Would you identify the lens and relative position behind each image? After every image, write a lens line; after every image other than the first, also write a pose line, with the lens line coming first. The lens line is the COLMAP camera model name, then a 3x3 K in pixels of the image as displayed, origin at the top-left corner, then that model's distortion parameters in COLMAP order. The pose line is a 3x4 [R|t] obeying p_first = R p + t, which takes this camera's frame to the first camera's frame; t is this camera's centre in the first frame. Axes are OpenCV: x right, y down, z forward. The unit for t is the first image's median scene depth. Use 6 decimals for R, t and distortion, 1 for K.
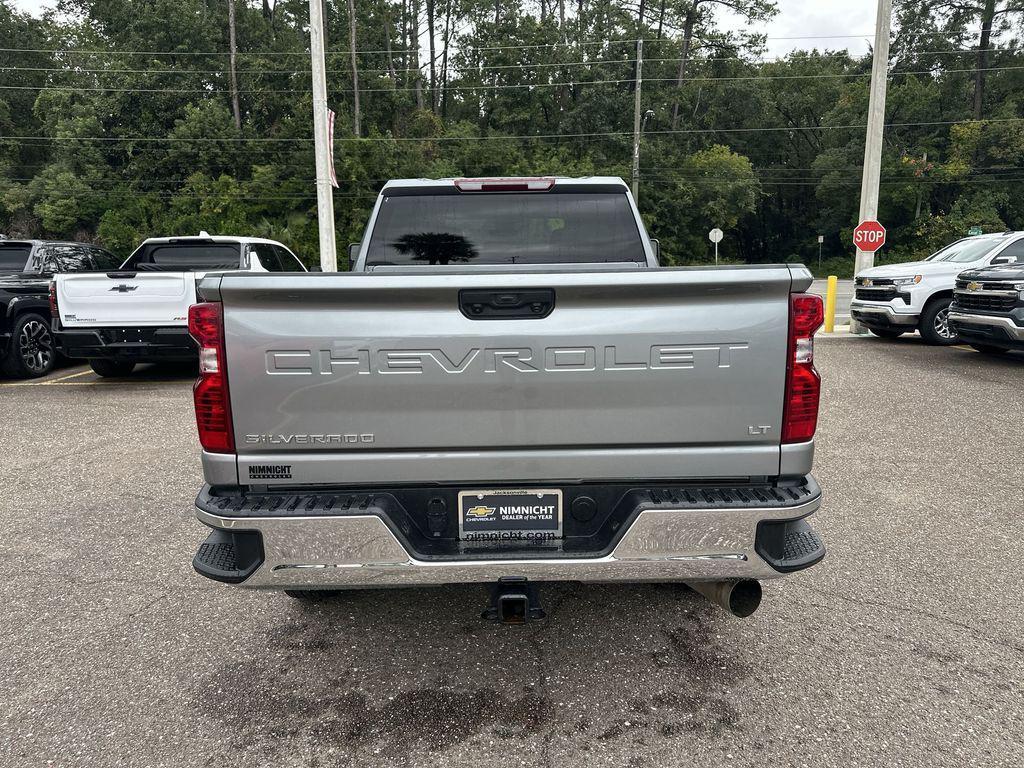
lens RADIAL K [[723.0, 0, 513.7], [0, 723.0, 378.8], [0, 0, 1]] dist [0.030000, -0.034654]
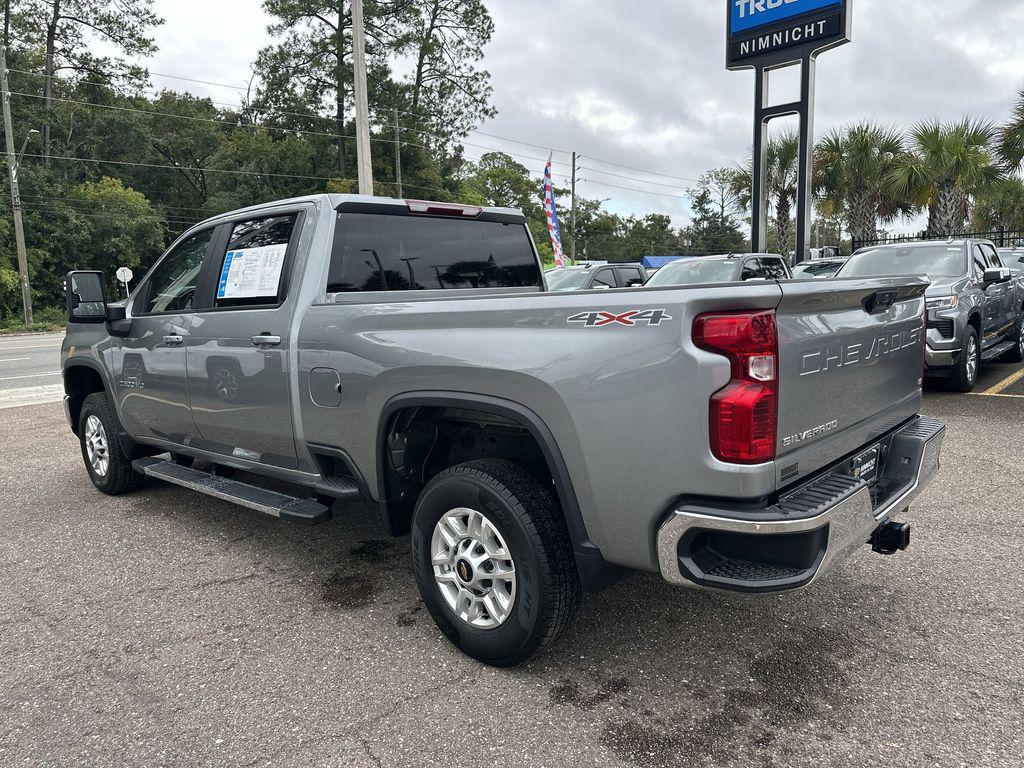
lens RADIAL K [[720.7, 0, 513.9], [0, 720.7, 372.6], [0, 0, 1]] dist [0.078217, -0.104311]
pose [[0.681765, -0.096568, 0.725170, -0.071489], [0.142861, 0.989740, -0.002510, -0.003343], [-0.717487, 0.105310, 0.688565, 0.029262]]
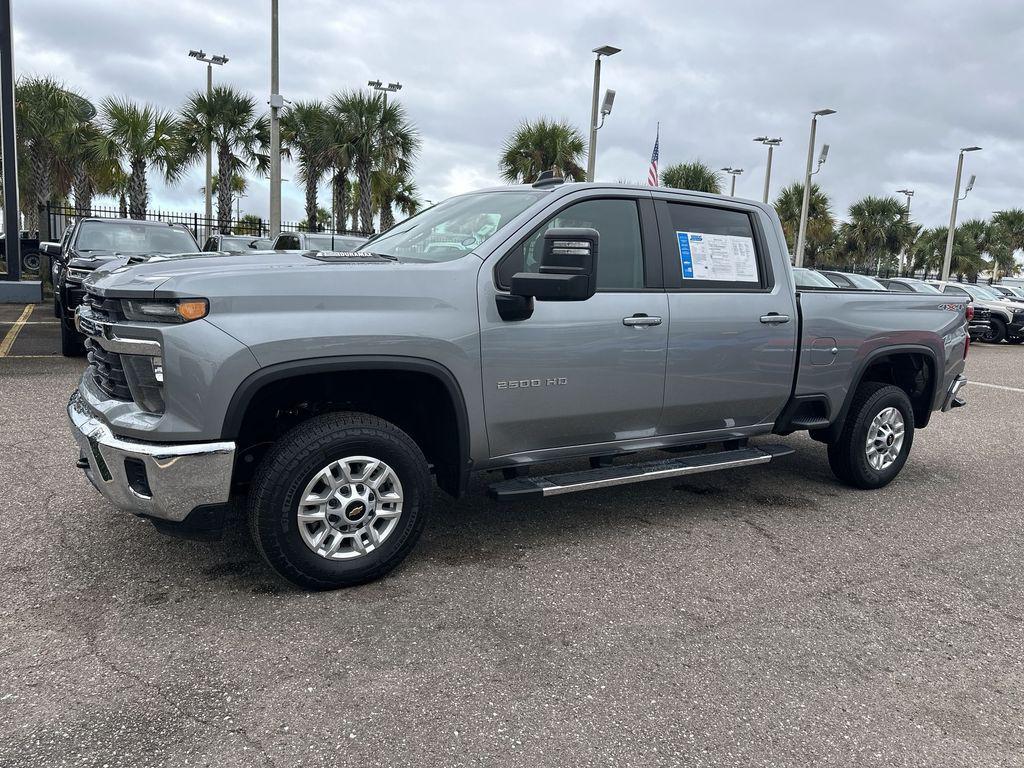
lens RADIAL K [[720.7, 0, 513.9], [0, 720.7, 372.6], [0, 0, 1]] dist [0.078217, -0.104311]
pose [[-0.519159, -0.136647, 0.843683, -0.100367], [0.085712, 0.973836, 0.210469, -0.030765], [-0.850369, 0.181581, -0.493863, 0.203352]]
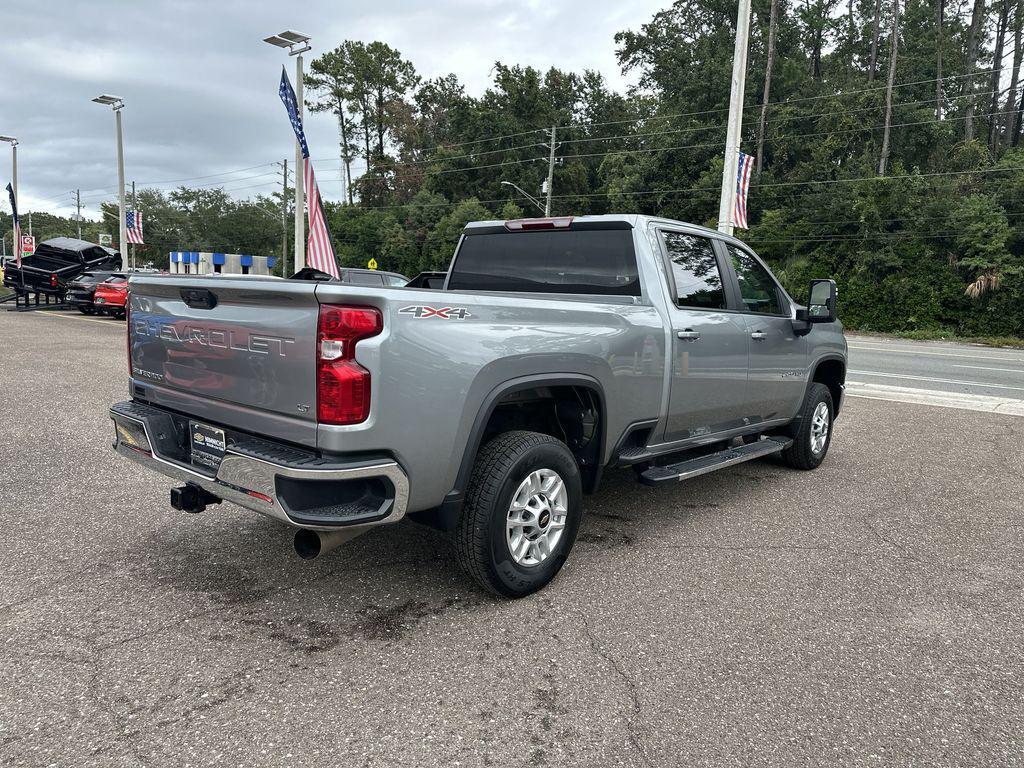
lens RADIAL K [[714.5, 0, 515.3], [0, 714.5, 384.3], [0, 0, 1]] dist [0.075993, -0.101827]
pose [[0.748995, 0.125713, -0.650540, 0.076446], [-0.157578, 0.987462, 0.009395, -0.002332], [0.643564, 0.095474, 0.759414, 0.014473]]
